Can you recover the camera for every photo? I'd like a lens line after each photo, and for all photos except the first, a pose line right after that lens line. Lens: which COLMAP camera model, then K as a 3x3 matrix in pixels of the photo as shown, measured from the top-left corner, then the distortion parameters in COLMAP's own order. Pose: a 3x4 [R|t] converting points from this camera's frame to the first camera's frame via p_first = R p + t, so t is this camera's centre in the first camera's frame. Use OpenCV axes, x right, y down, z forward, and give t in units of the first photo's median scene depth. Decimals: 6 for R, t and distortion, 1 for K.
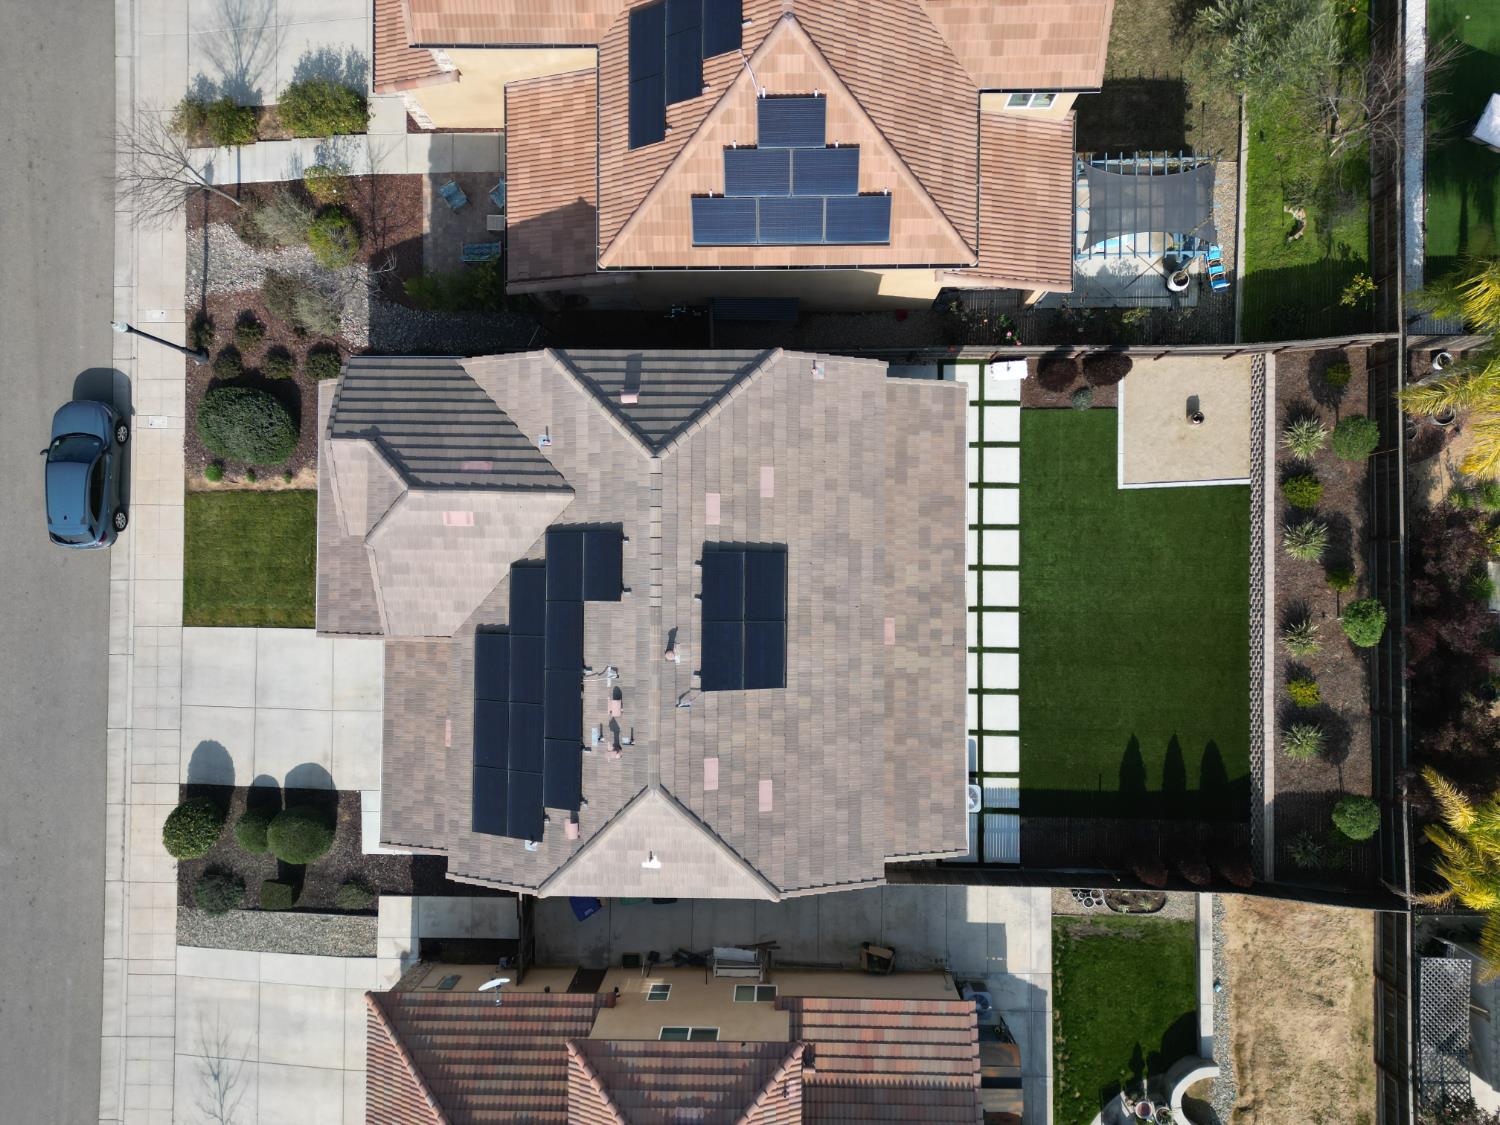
lens RADIAL K [[1054.0, 0, 751.5], [0, 1054.0, 561.2], [0, 0, 1]] dist [0.040906, -0.031856]
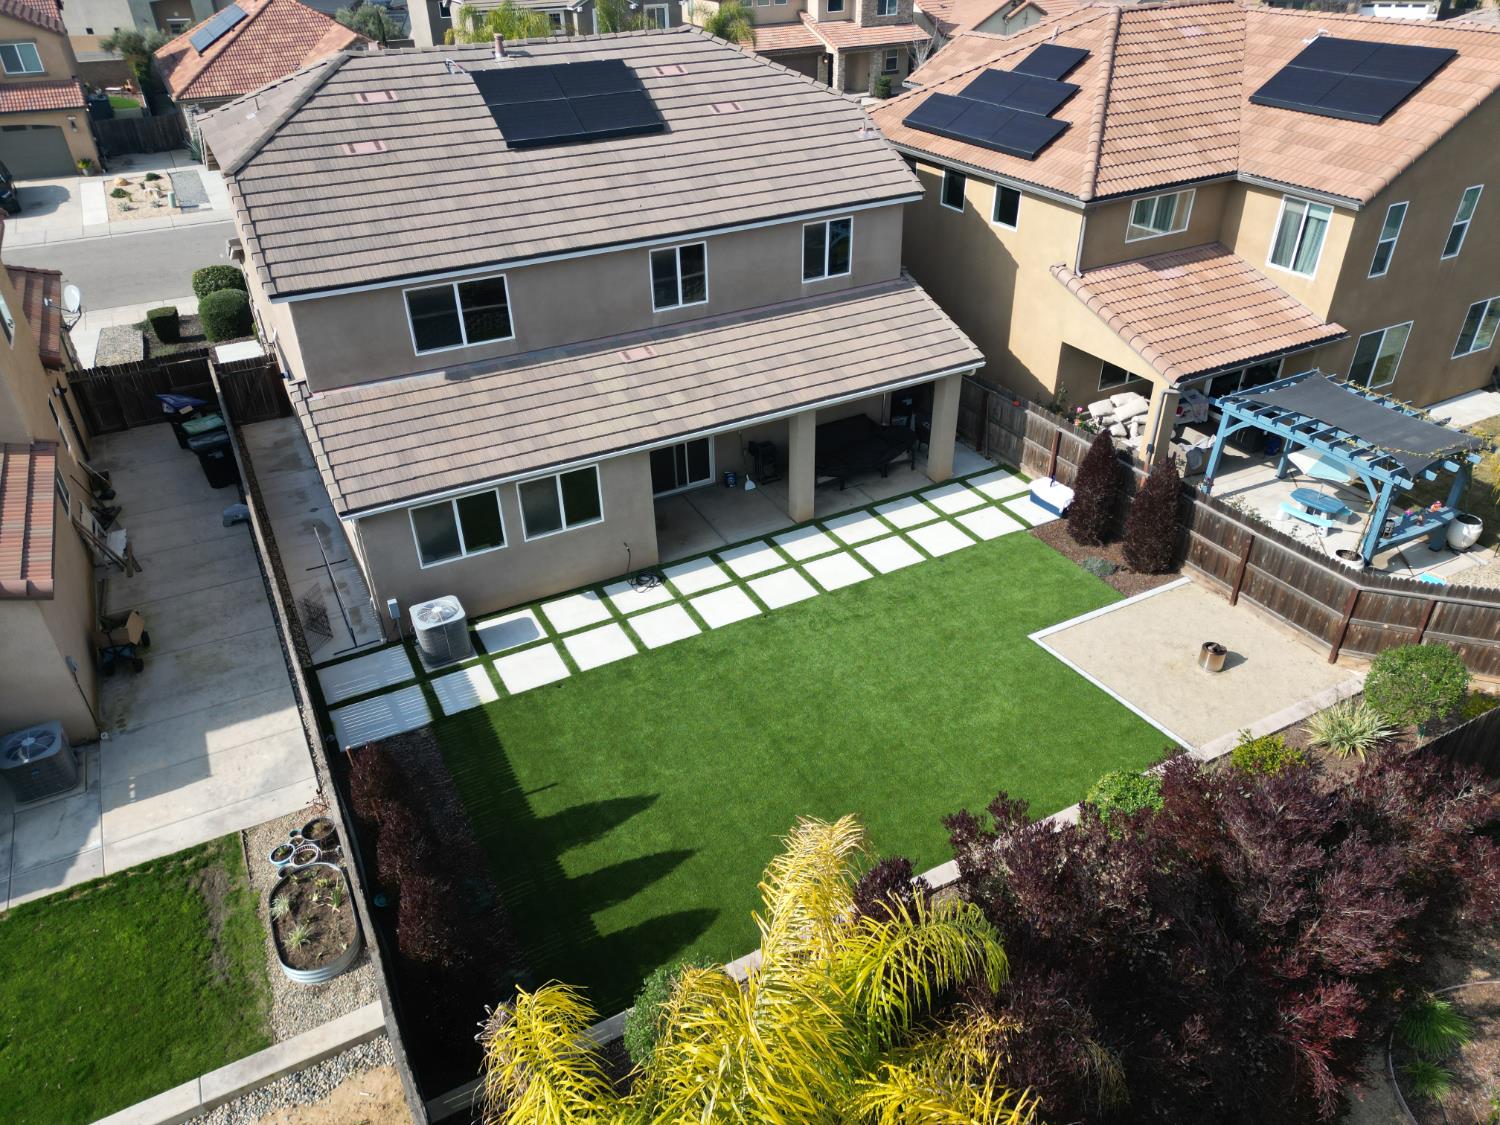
lens RADIAL K [[1054.0, 0, 749.9], [0, 1054.0, 565.2], [0, 0, 1]] dist [0.040906, -0.031856]
pose [[0.474400, 0.502988, -0.722459, 0.678182], [-0.880202, 0.283834, -0.380371, 0.280791], [0.013736, 0.816358, 0.577382, 0.630523]]
